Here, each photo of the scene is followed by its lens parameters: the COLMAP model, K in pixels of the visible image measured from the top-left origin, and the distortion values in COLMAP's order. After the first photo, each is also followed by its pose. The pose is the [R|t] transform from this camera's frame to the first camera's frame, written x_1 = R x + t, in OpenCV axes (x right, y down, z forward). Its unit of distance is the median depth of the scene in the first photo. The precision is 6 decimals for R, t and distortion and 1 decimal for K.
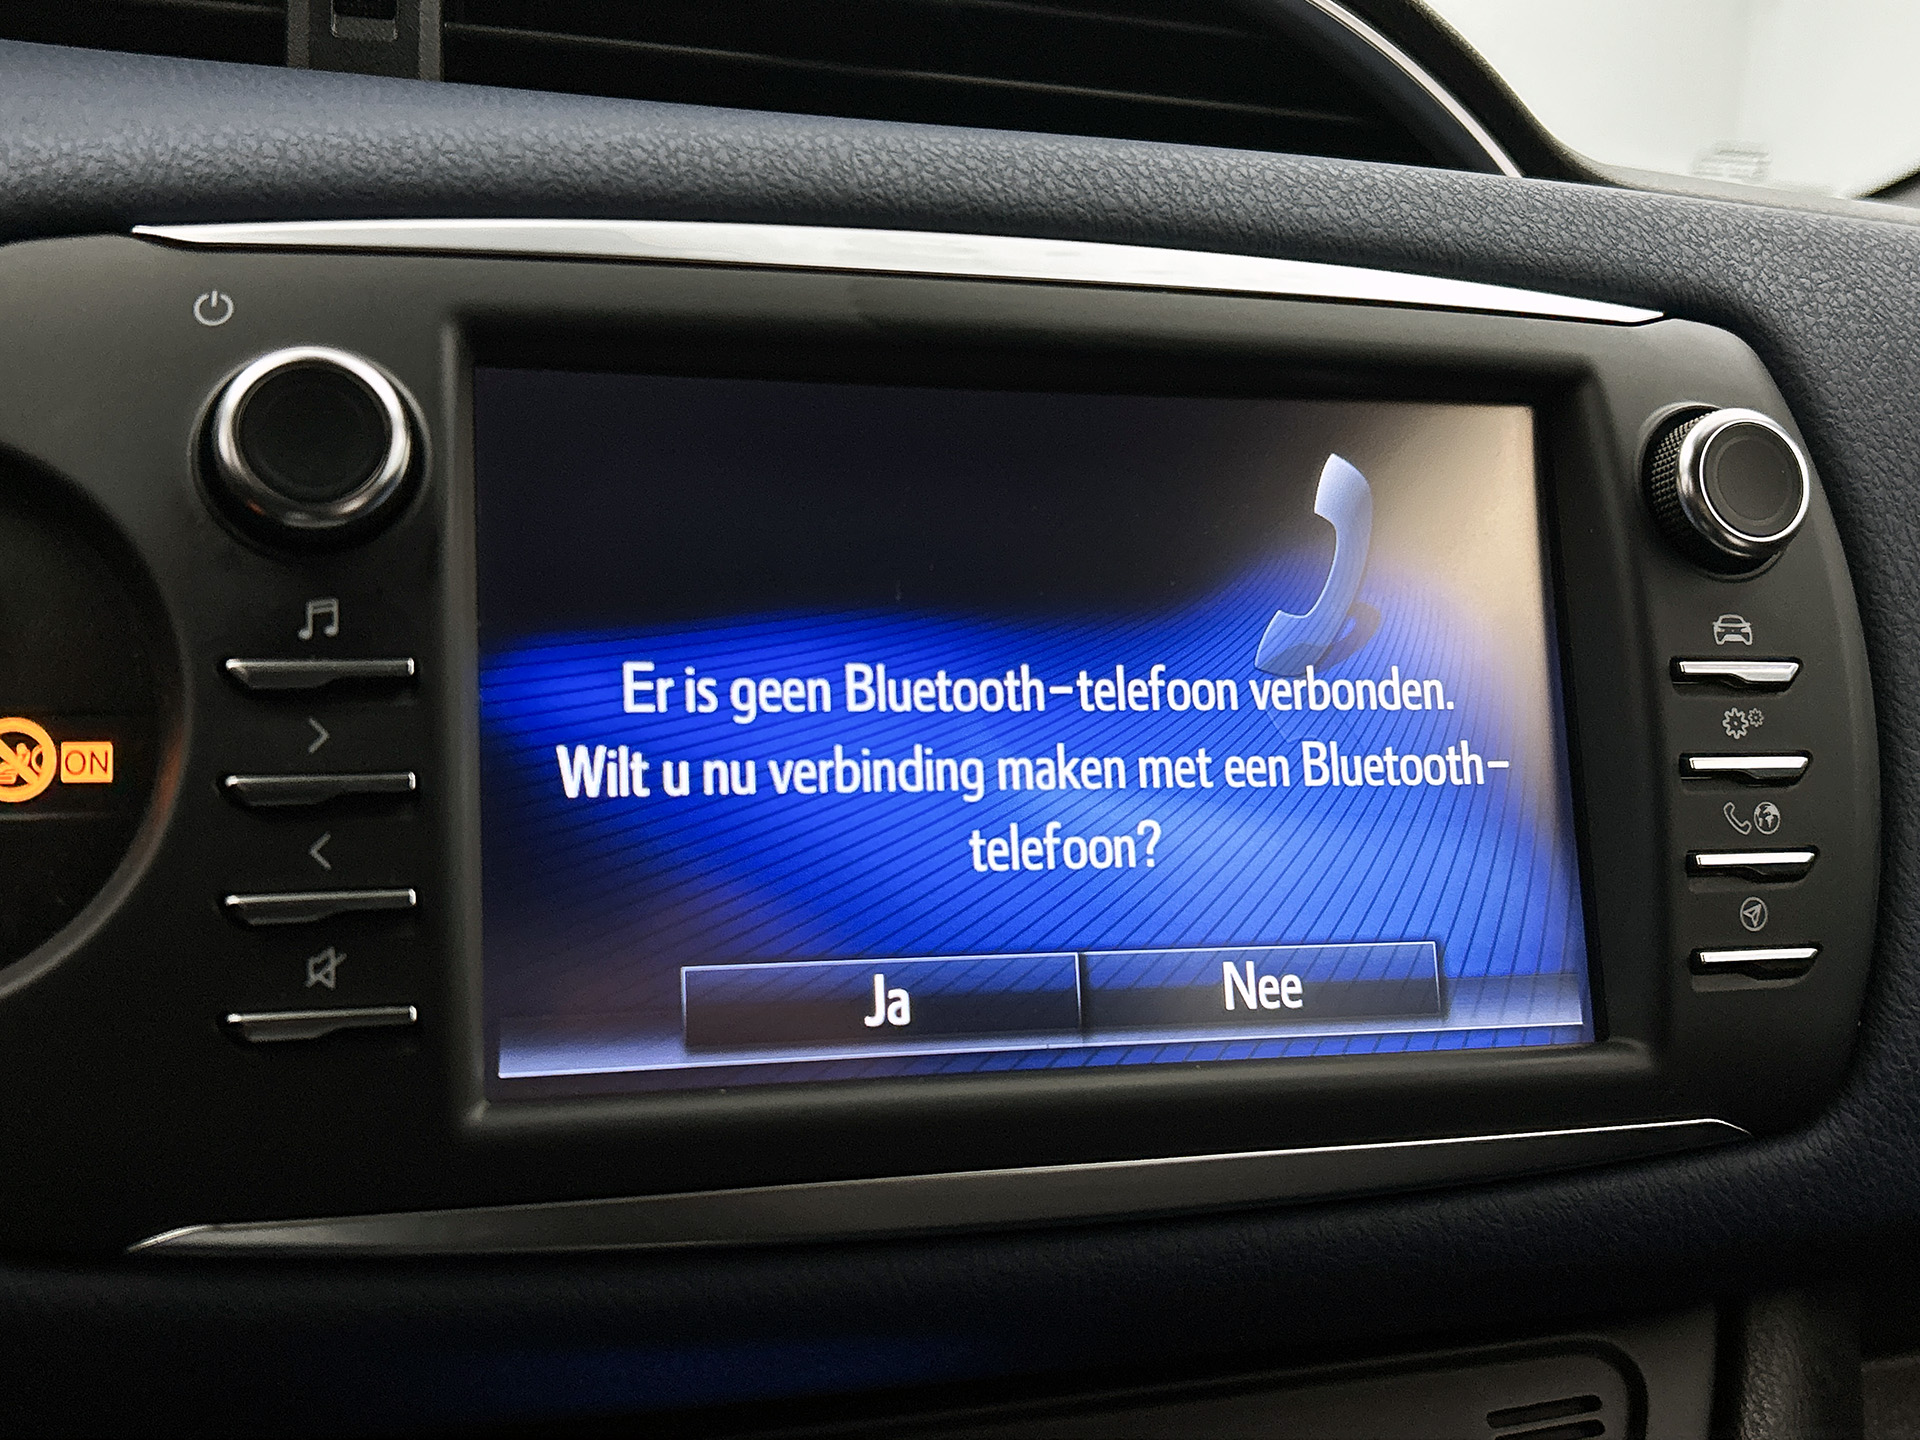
lens RADIAL K [[2148.5, 0, 965.5], [0, 2148.5, 721.3], [0, 0, 1]] dist [-0.011416, 0.000000]
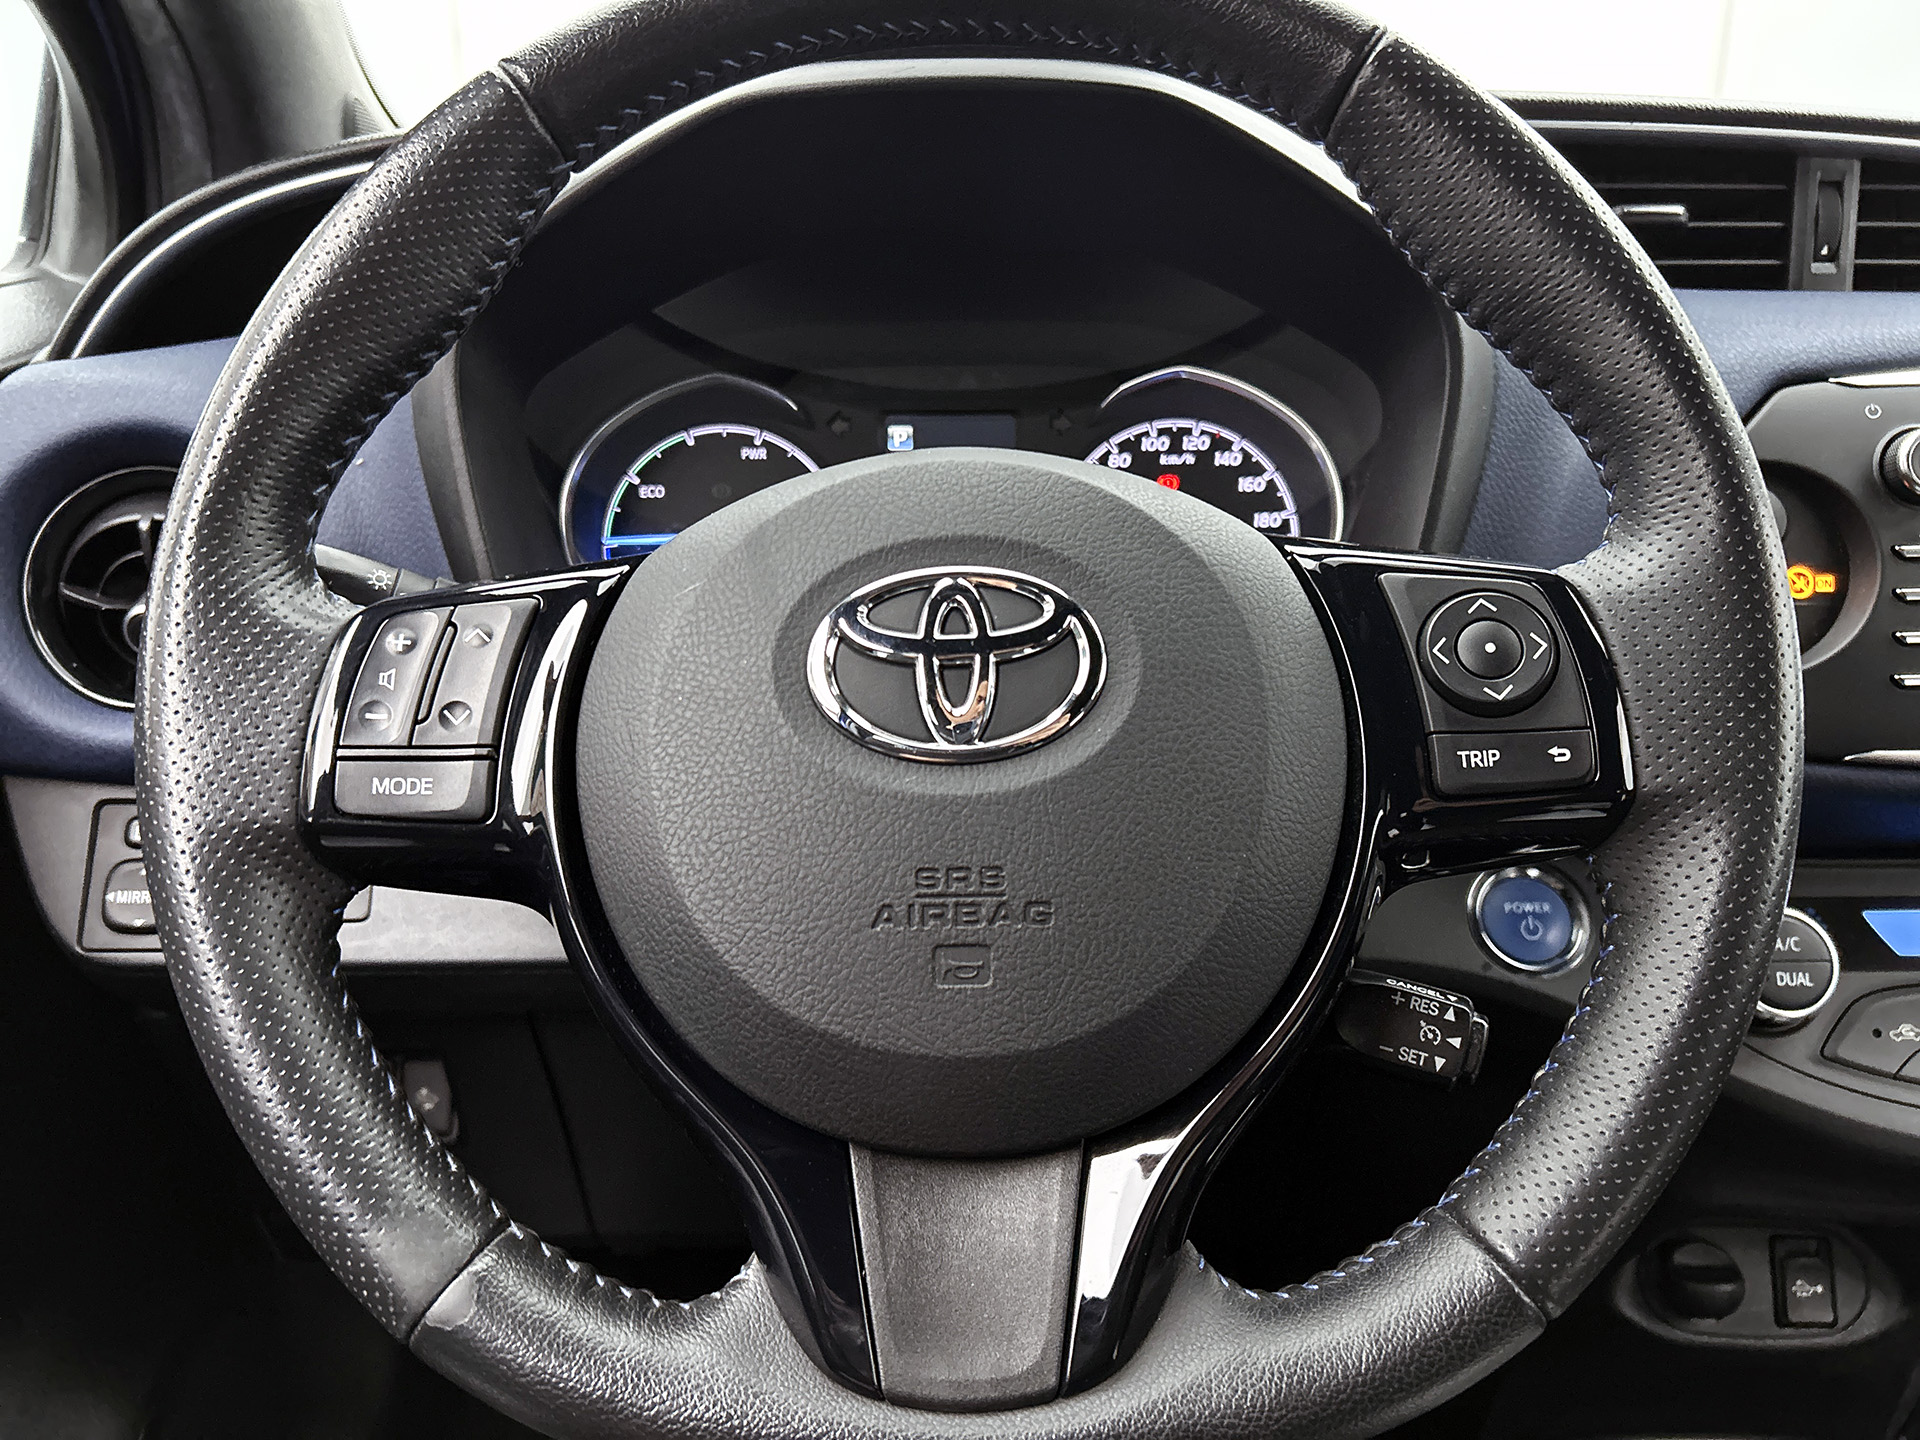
lens RADIAL K [[1484.7, 0, 932.2], [0, 1484.7, 701.6], [0, 0, 1]] dist [0.064993, -0.100730]
pose [[0.953713, 0.028781, -0.299338, -0.782199], [0.005768, 0.993475, 0.113900, -0.047869], [0.300663, -0.110354, 0.947324, -0.996648]]
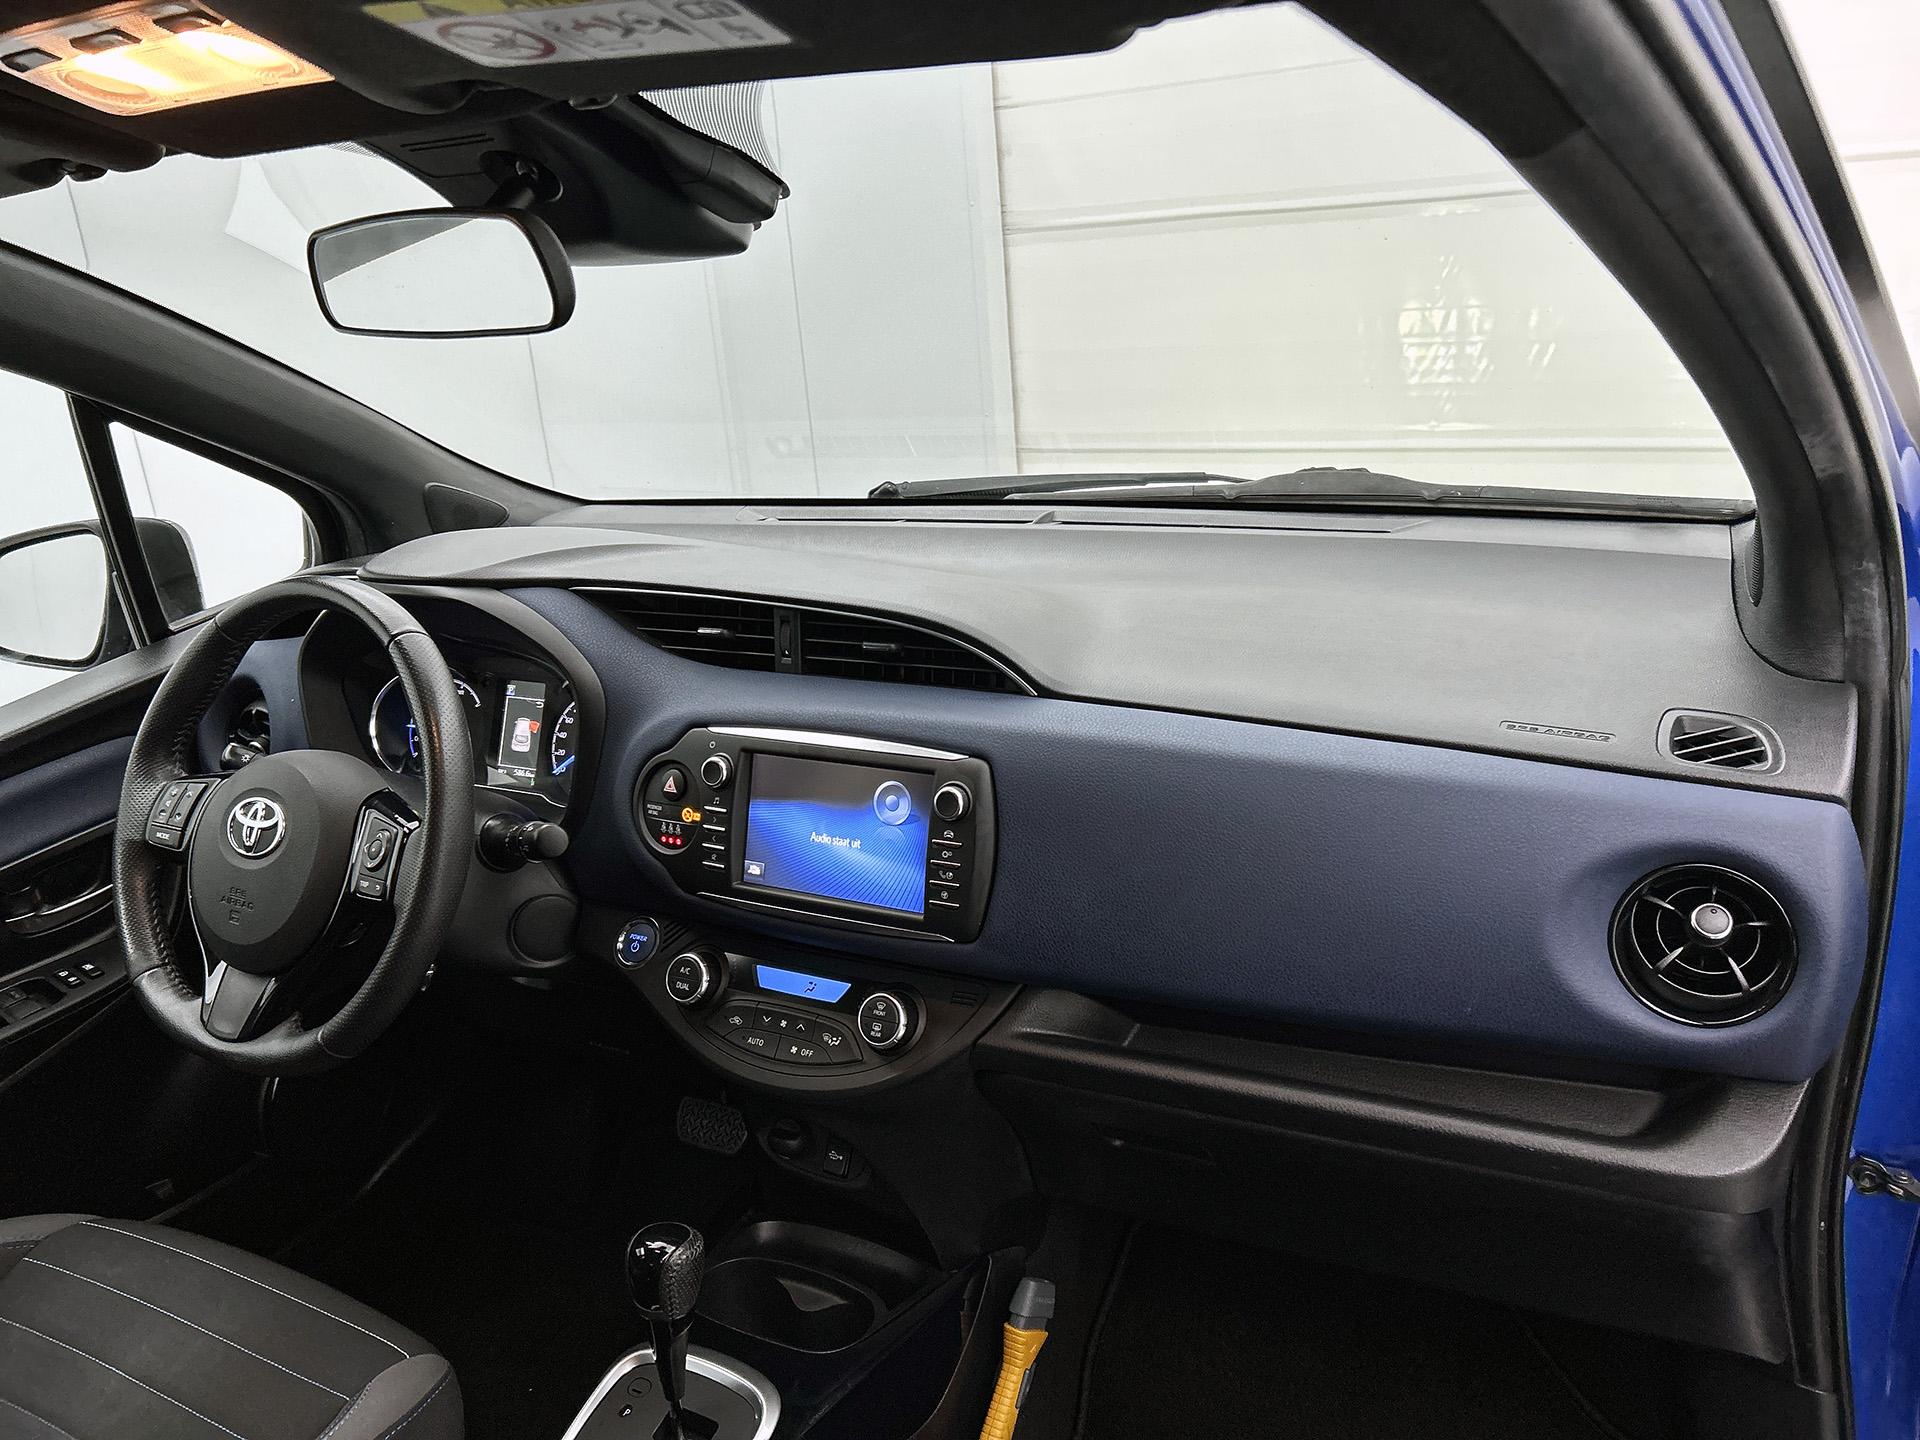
lens RADIAL K [[1484.7, 0, 922.8], [0, 1484.7, 731.5], [0, 0, 1]] dist [0.064993, -0.100730]
pose [[0.674522, 0.132459, -0.726275, 2.672053], [-0.005209, 0.984602, 0.174735, -0.837122], [0.738236, -0.114080, 0.664825, -1.157033]]
